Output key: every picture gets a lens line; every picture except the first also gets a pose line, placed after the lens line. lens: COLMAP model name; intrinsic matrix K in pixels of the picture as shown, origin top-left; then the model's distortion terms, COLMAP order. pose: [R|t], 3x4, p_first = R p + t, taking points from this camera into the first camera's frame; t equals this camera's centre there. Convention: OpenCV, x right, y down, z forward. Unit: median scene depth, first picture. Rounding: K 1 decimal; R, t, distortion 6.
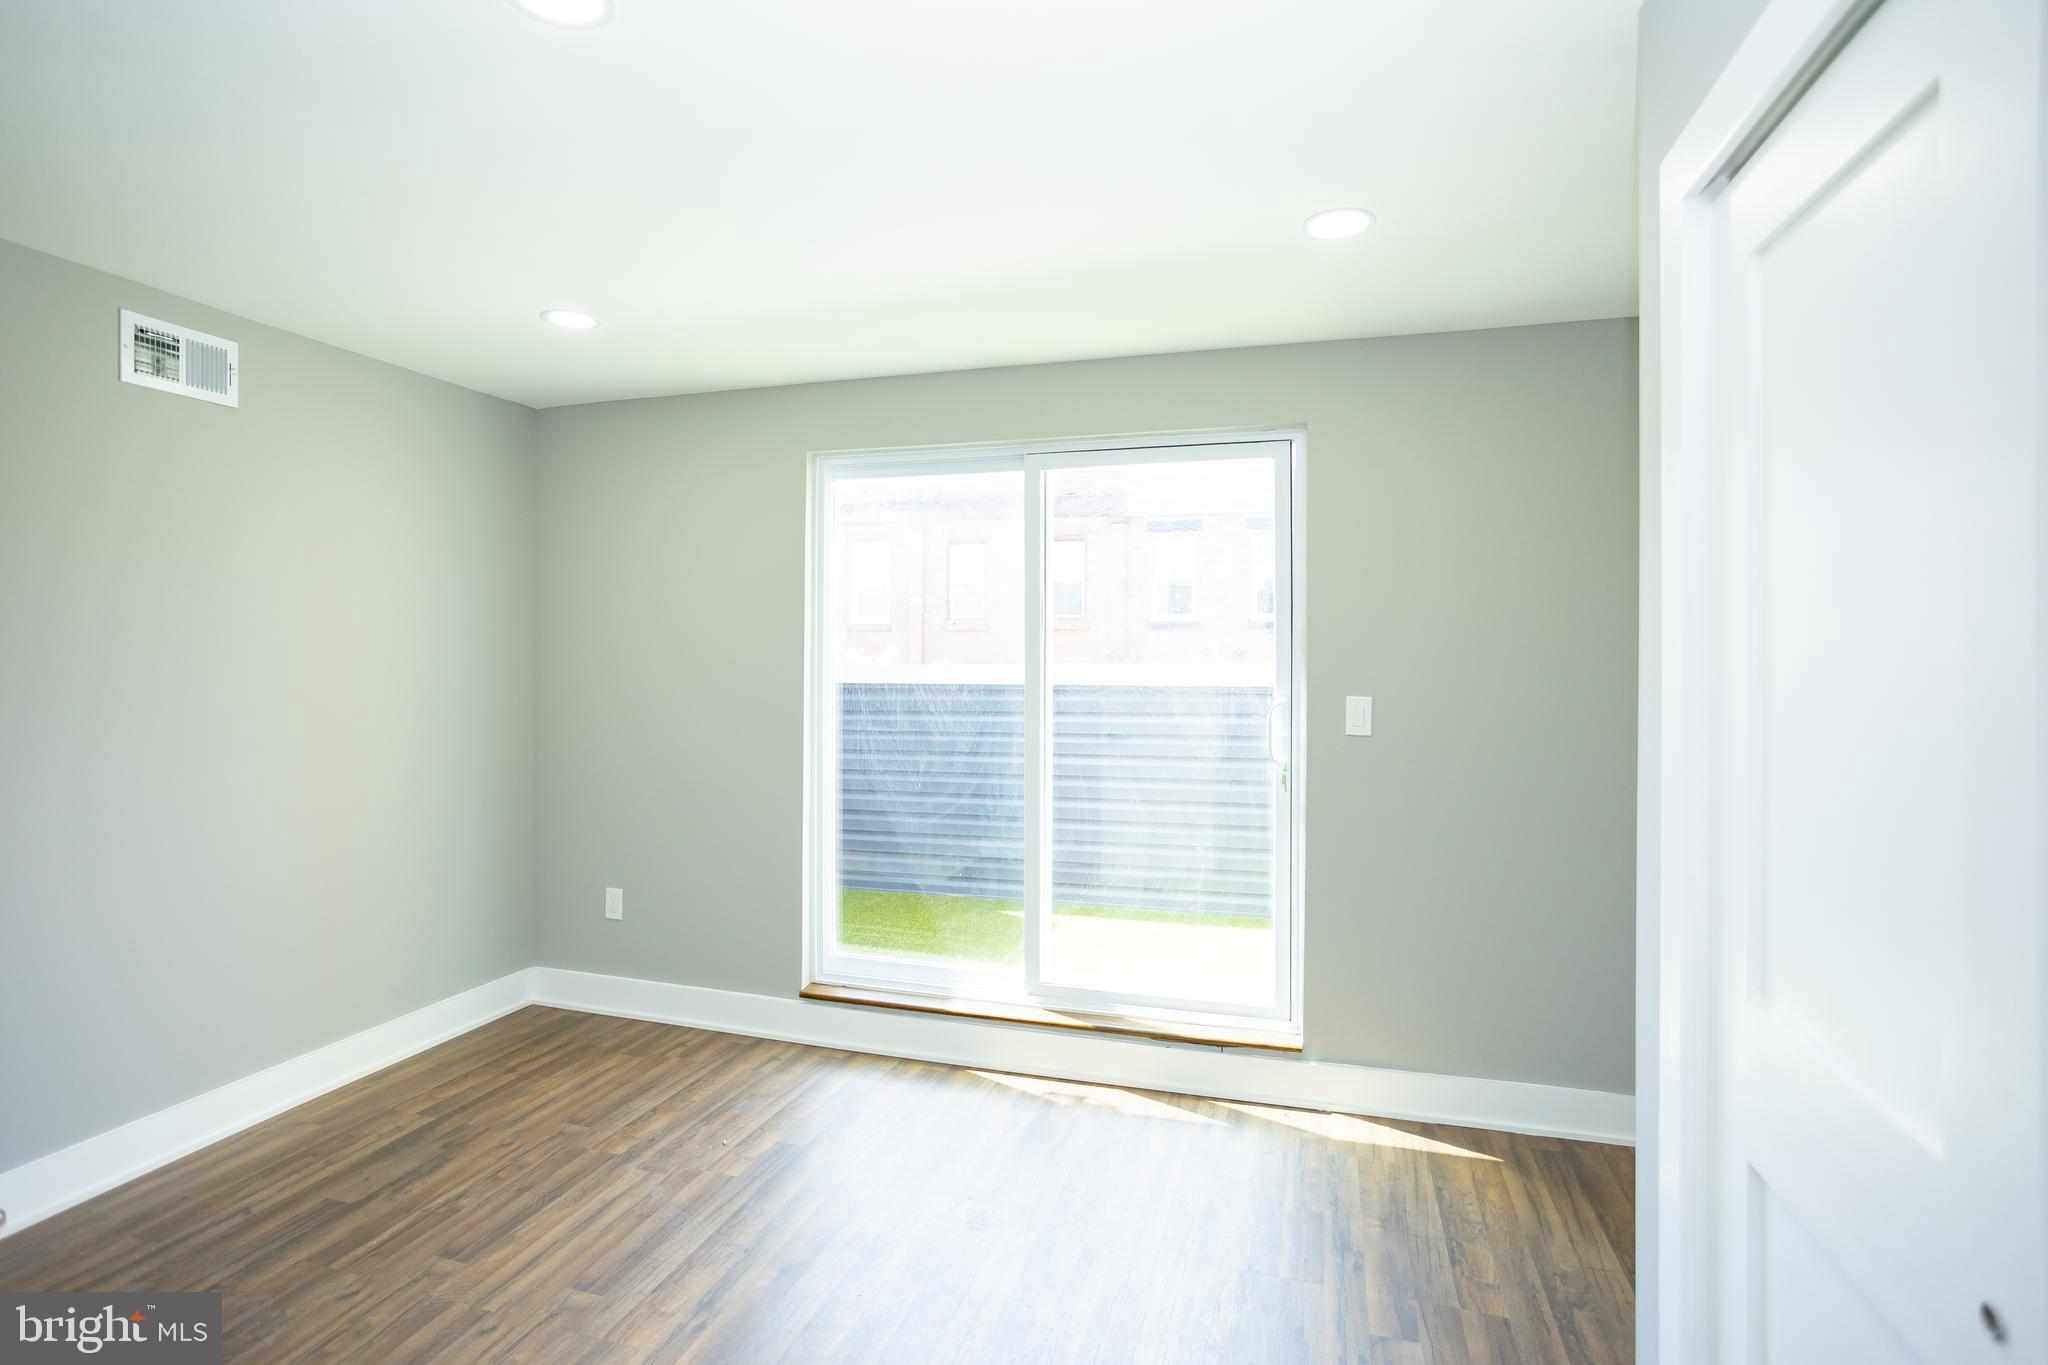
lens RADIAL K [[996.4, 0, 1018.8], [0, 996.4, 661.8], [0, 0, 1]] dist [-0.051037, 0.033001]
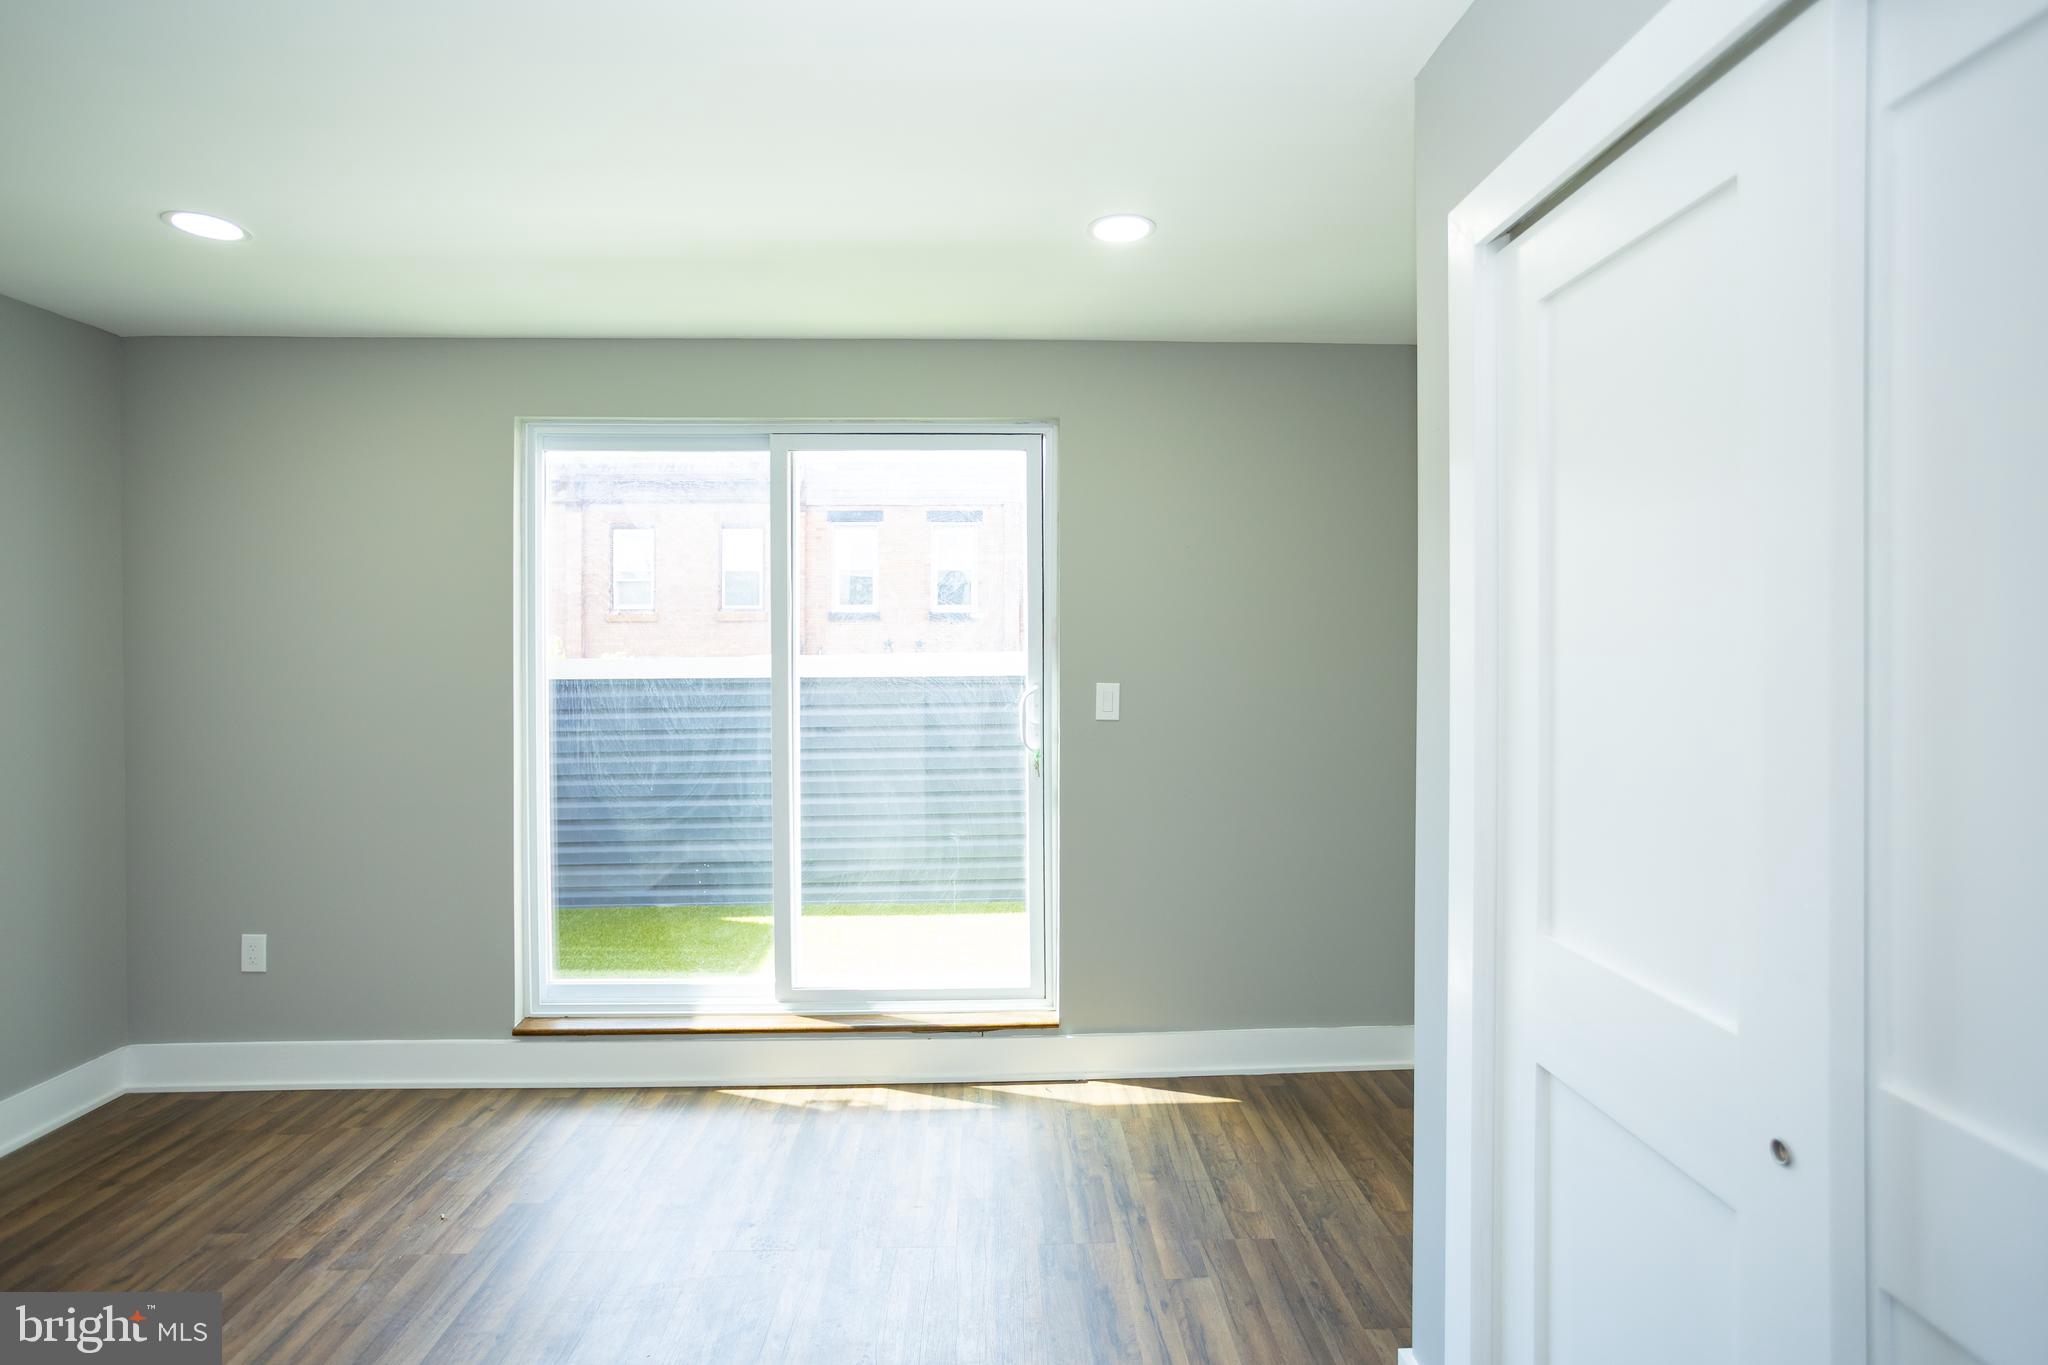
lens RADIAL K [[1001.1, 0, 1012.1], [0, 1001.1, 665.0], [0, 0, 1]] dist [-0.050678, 0.032438]
pose [[0.943980, -0.011781, 0.329793, -0.097739], [0.007889, 0.999883, 0.013137, 0.000492], [-0.329909, -0.009800, 0.943962, 0.029915]]
